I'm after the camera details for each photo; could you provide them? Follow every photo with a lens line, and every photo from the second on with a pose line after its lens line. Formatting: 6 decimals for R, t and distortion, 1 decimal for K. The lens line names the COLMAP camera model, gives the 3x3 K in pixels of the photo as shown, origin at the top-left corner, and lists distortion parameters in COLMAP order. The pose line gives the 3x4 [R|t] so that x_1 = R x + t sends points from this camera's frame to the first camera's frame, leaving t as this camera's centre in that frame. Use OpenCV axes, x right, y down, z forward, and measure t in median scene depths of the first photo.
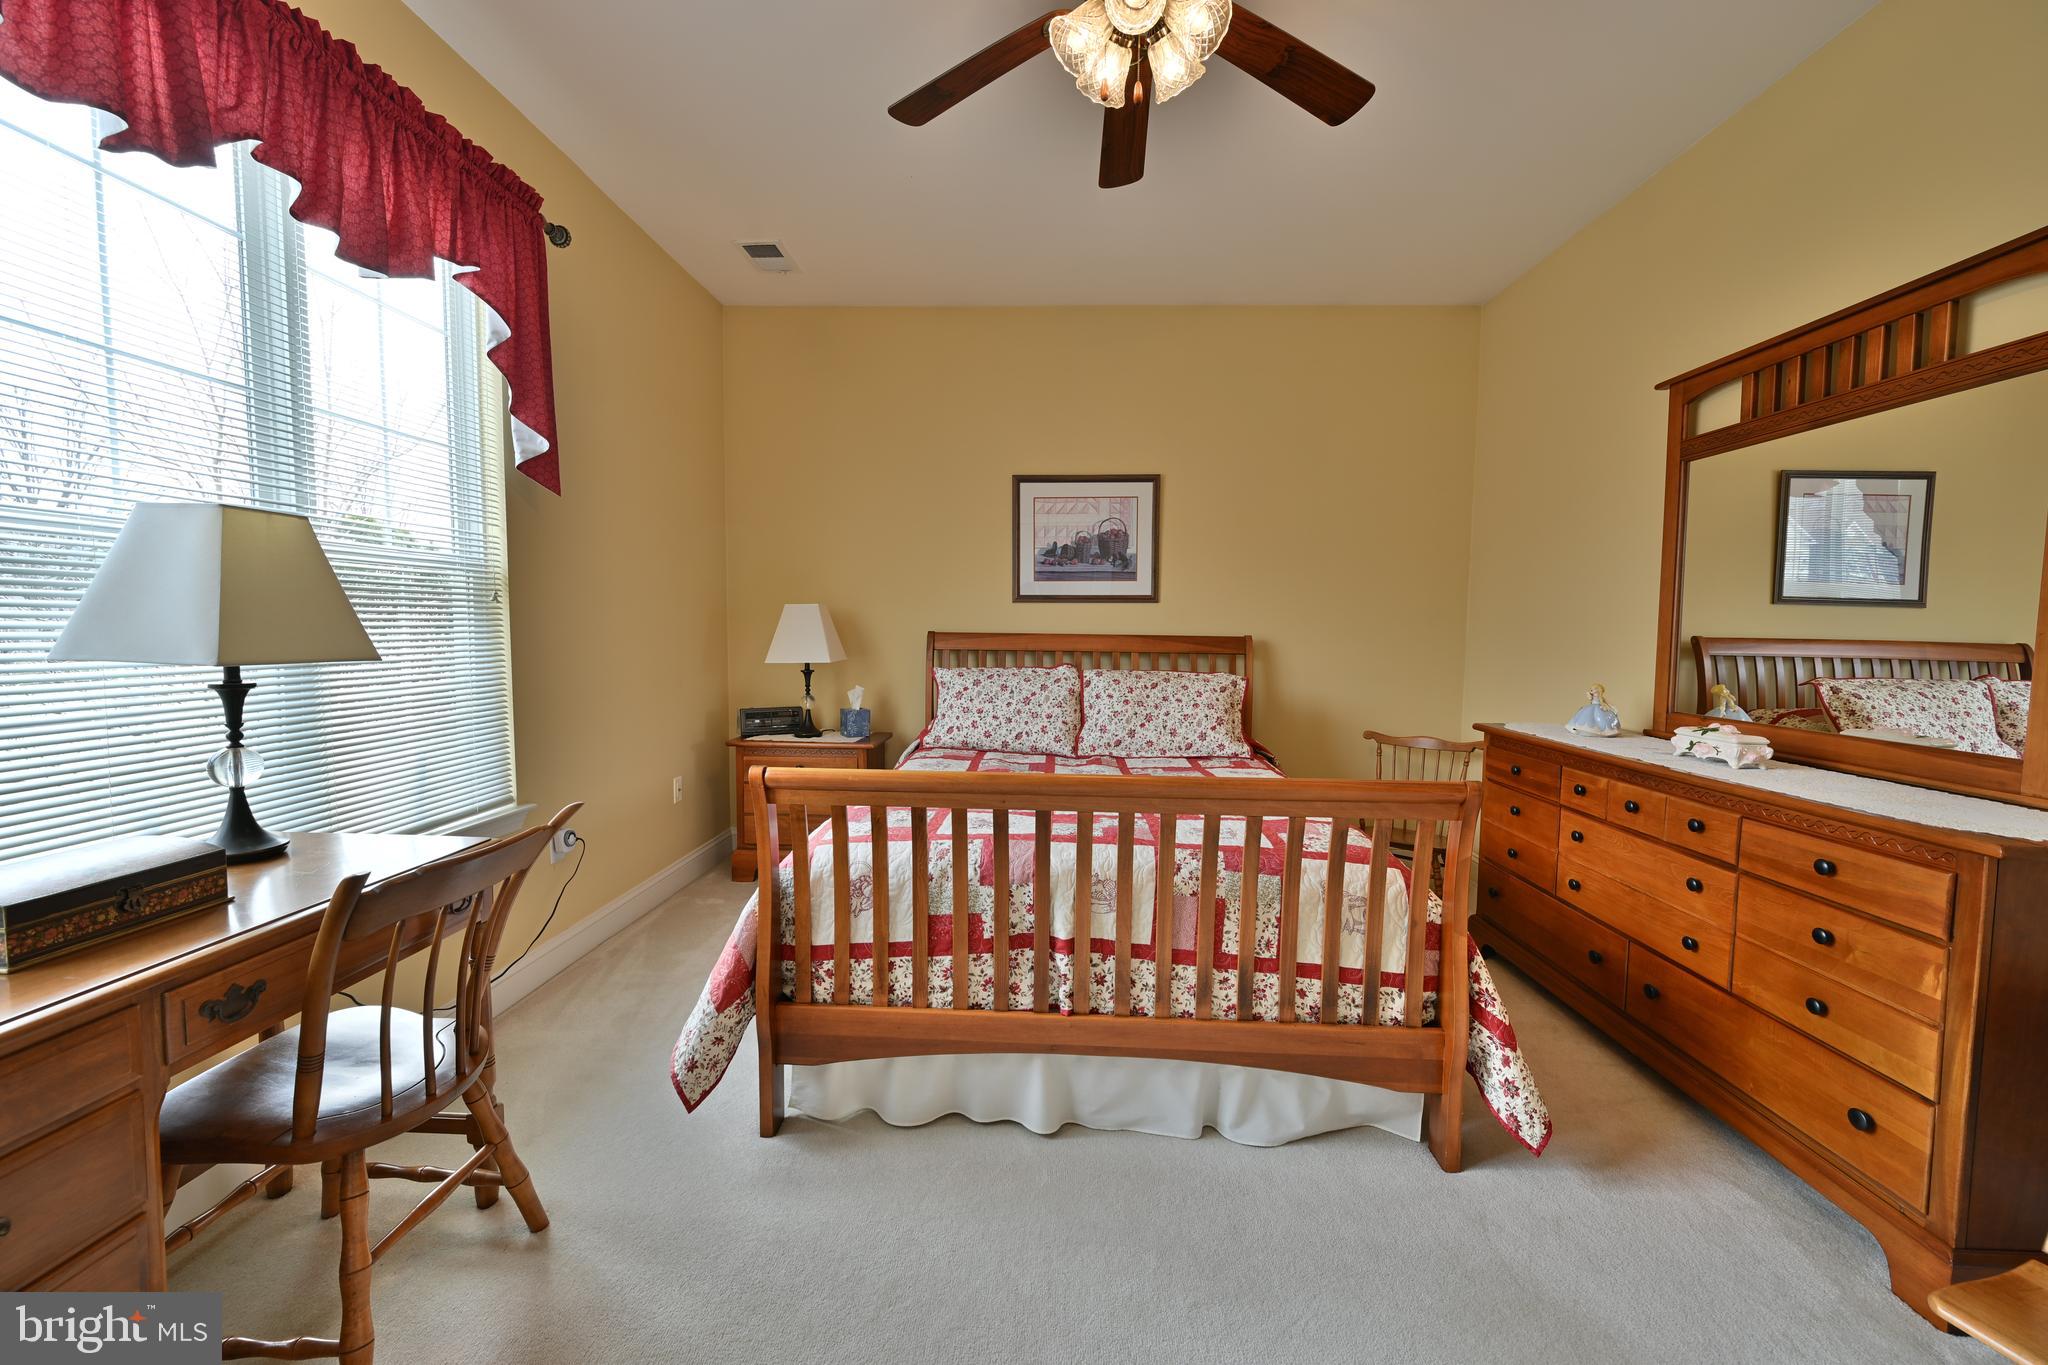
lens RADIAL K [[794.8, 0, 1023.3], [0, 794.8, 676.8], [0, 0, 1]] dist [-0.001781, 0.000173]
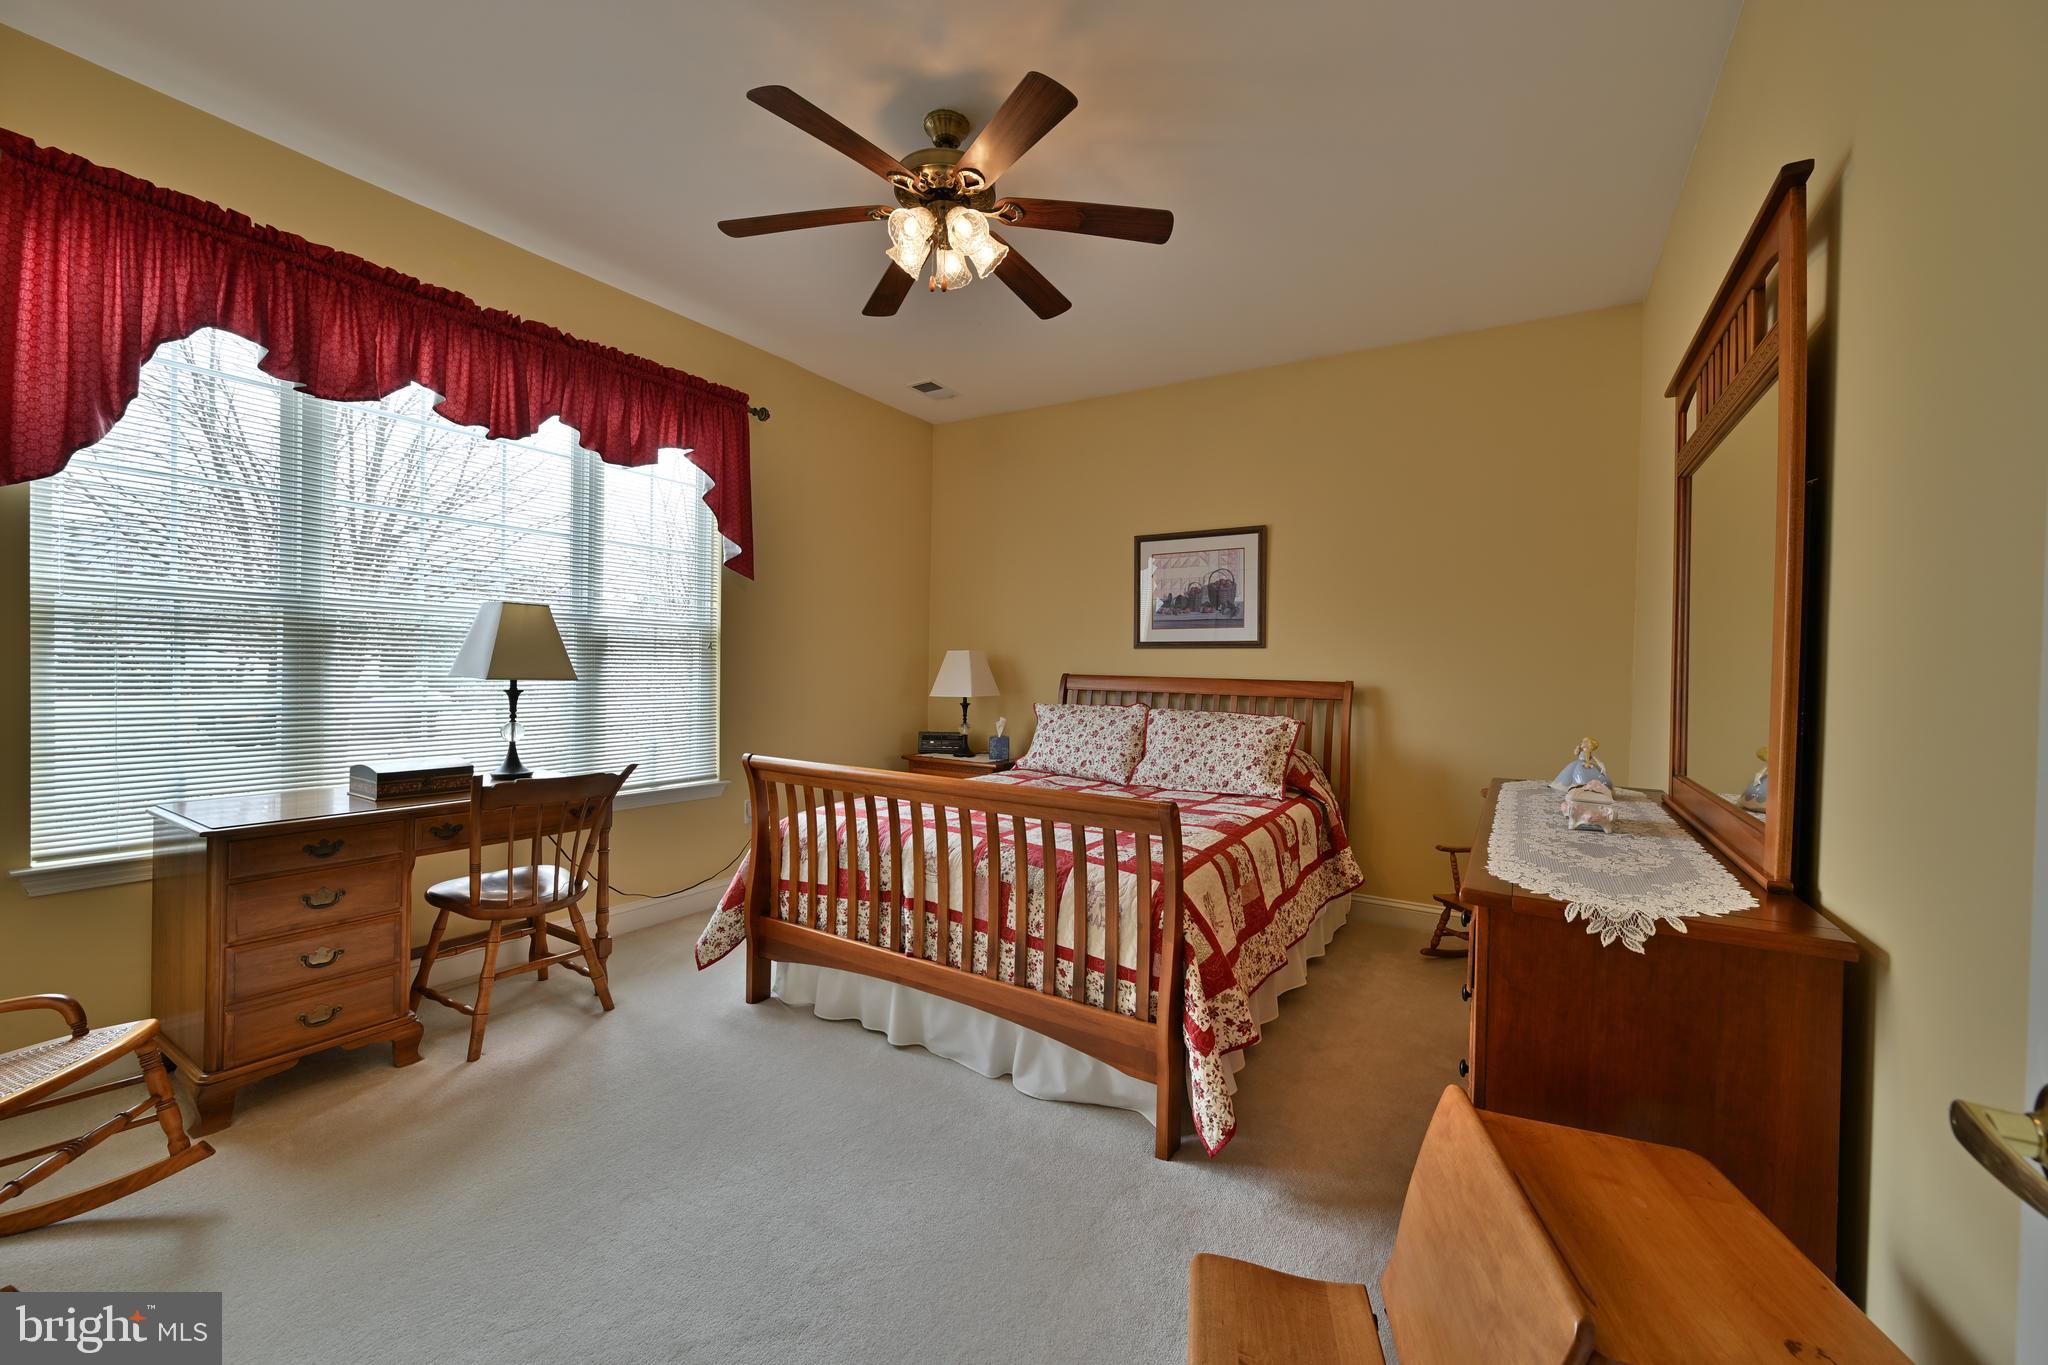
lens RADIAL K [[794.8, 0, 1030.0], [0, 794.8, 675.0], [0, 0, 1]] dist [-0.001781, 0.000173]
pose [[0.873438, 0.011942, -0.486789, 0.783266], [-0.042103, 0.997807, -0.051065, 0.013395], [0.485112, 0.065097, 0.872025, -0.083287]]
